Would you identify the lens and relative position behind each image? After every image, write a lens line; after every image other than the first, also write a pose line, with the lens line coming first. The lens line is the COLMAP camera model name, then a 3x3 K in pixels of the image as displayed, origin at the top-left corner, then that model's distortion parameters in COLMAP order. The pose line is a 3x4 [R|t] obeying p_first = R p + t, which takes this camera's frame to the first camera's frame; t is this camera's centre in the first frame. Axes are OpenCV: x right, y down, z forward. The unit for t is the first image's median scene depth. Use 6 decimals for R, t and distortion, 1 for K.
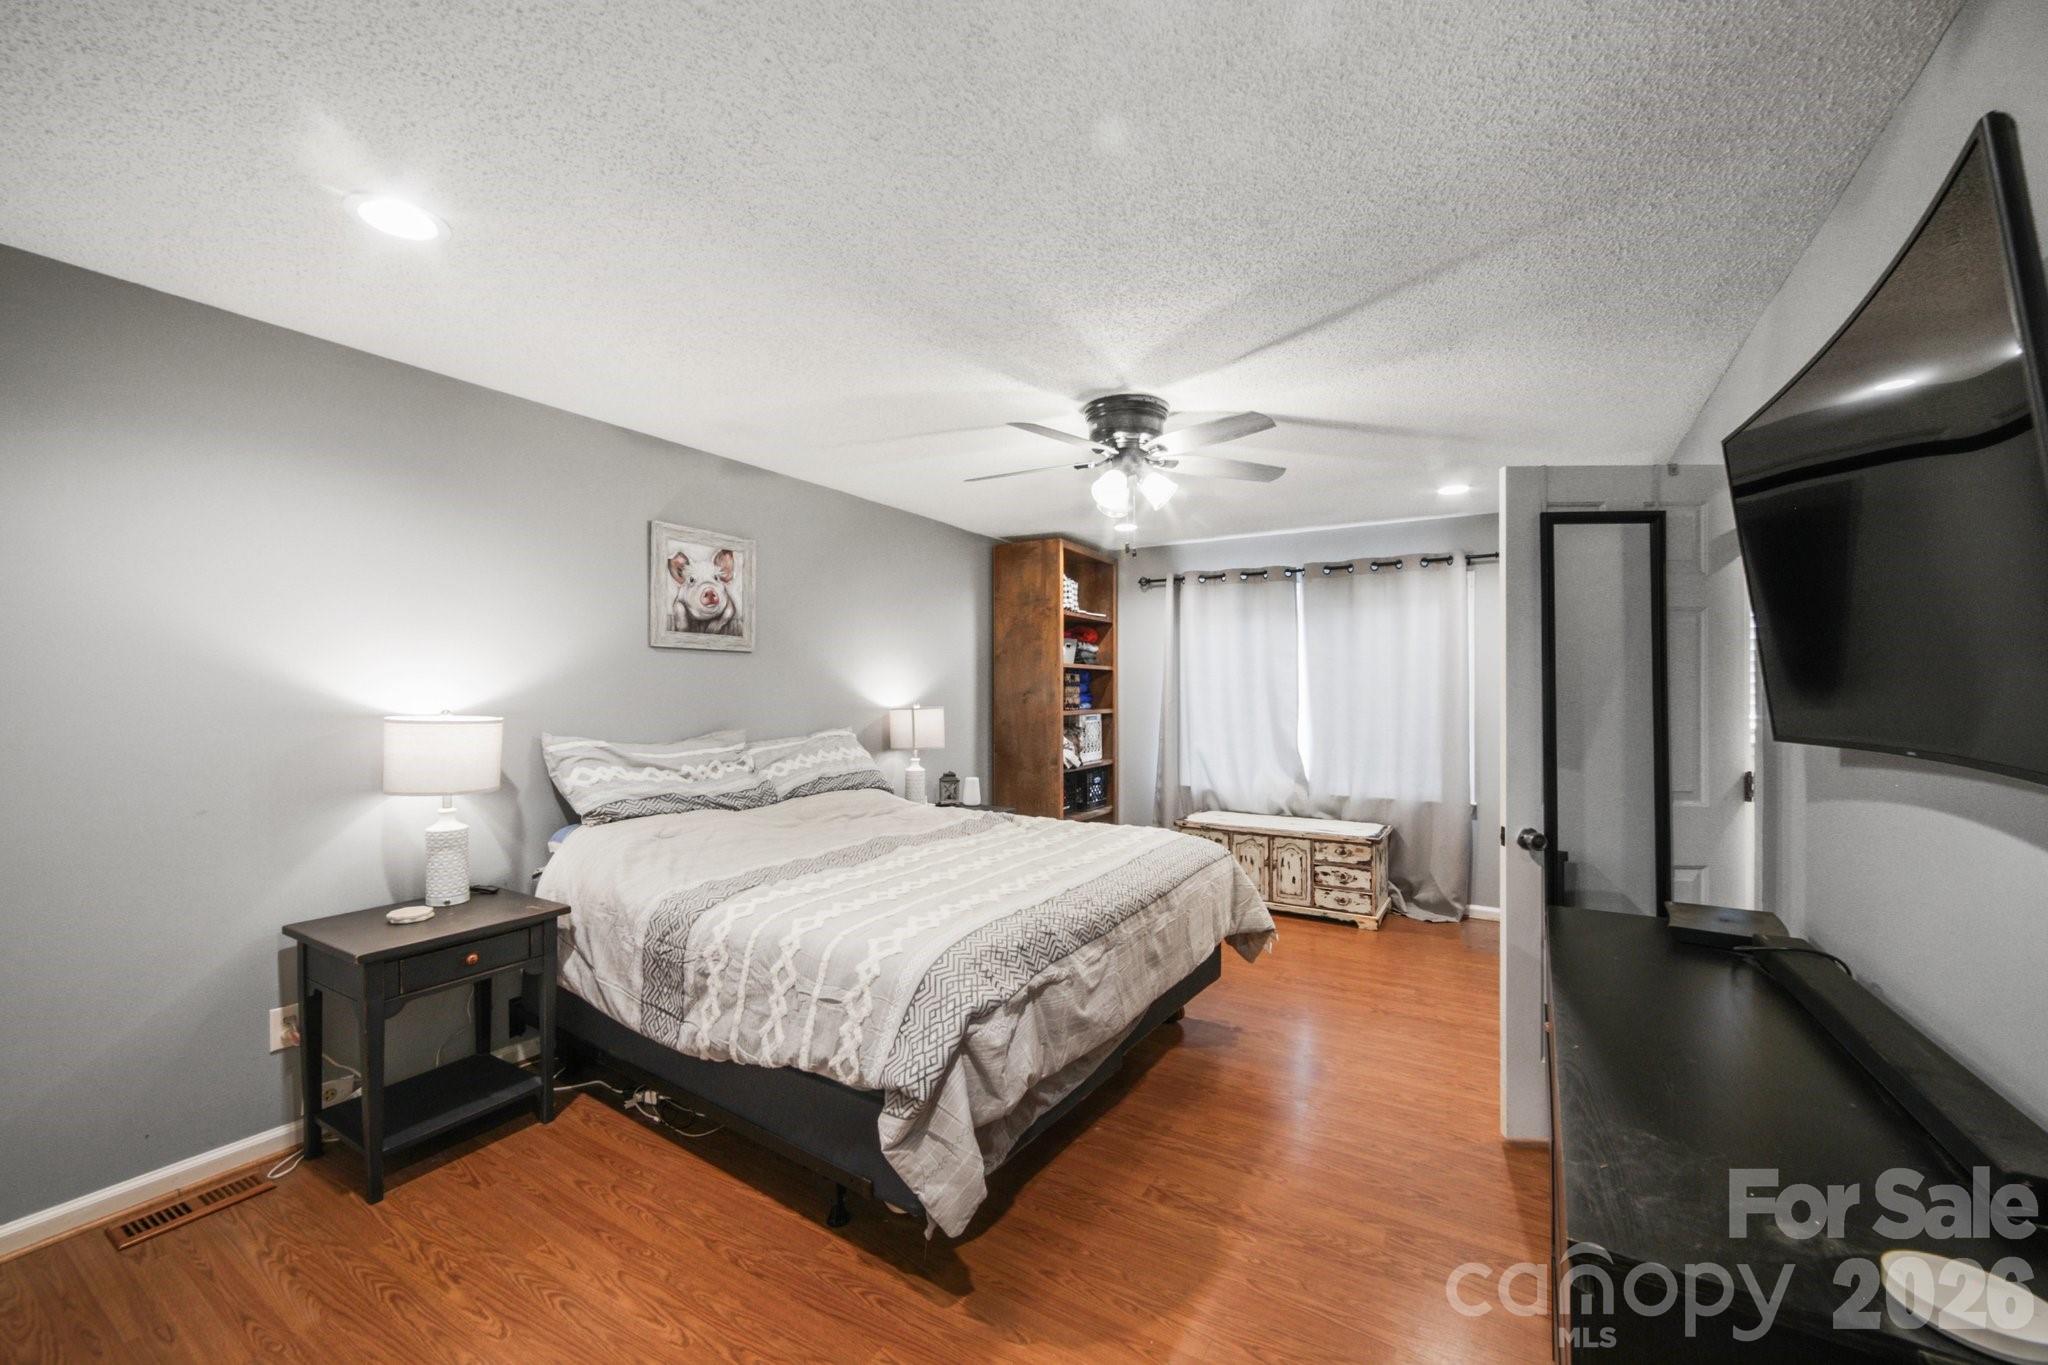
lens RADIAL K [[814.8, 0, 1031.4], [0, 814.8, 689.1], [0, 0, 1]] dist [0.002566, 0.000359]
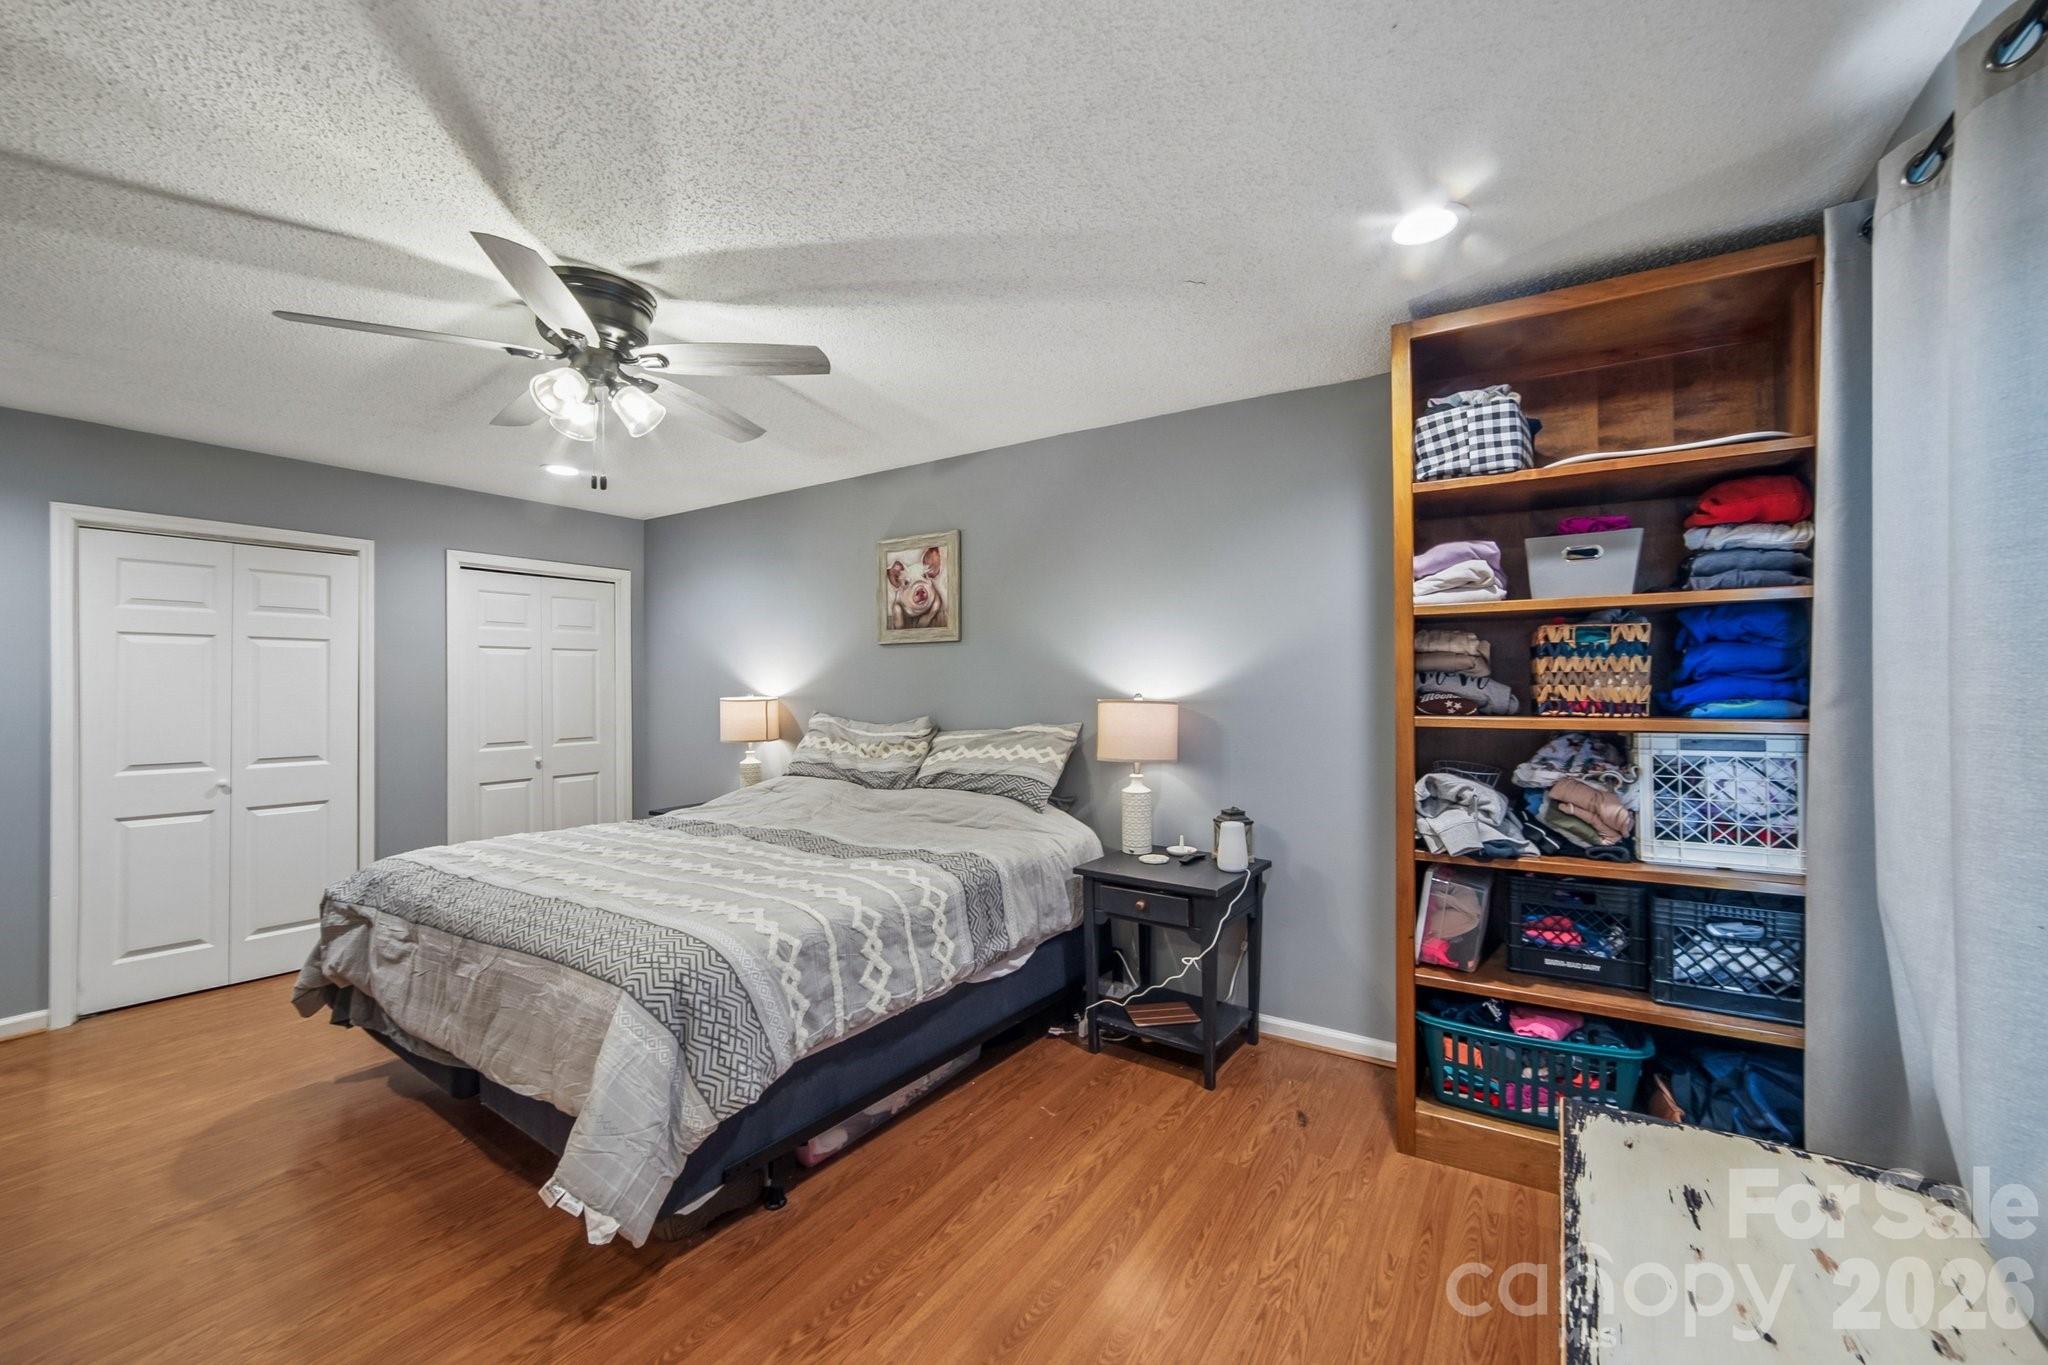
lens RADIAL K [[814.8, 0, 1035.6], [0, 814.8, 684.4], [0, 0, 1]] dist [0.002566, 0.000359]
pose [[-0.020211, -0.008776, -0.999757, 0.703648], [0.005898, 0.999943, -0.008897, 0.019015], [0.999778, -0.006076, -0.020158, 1.182086]]
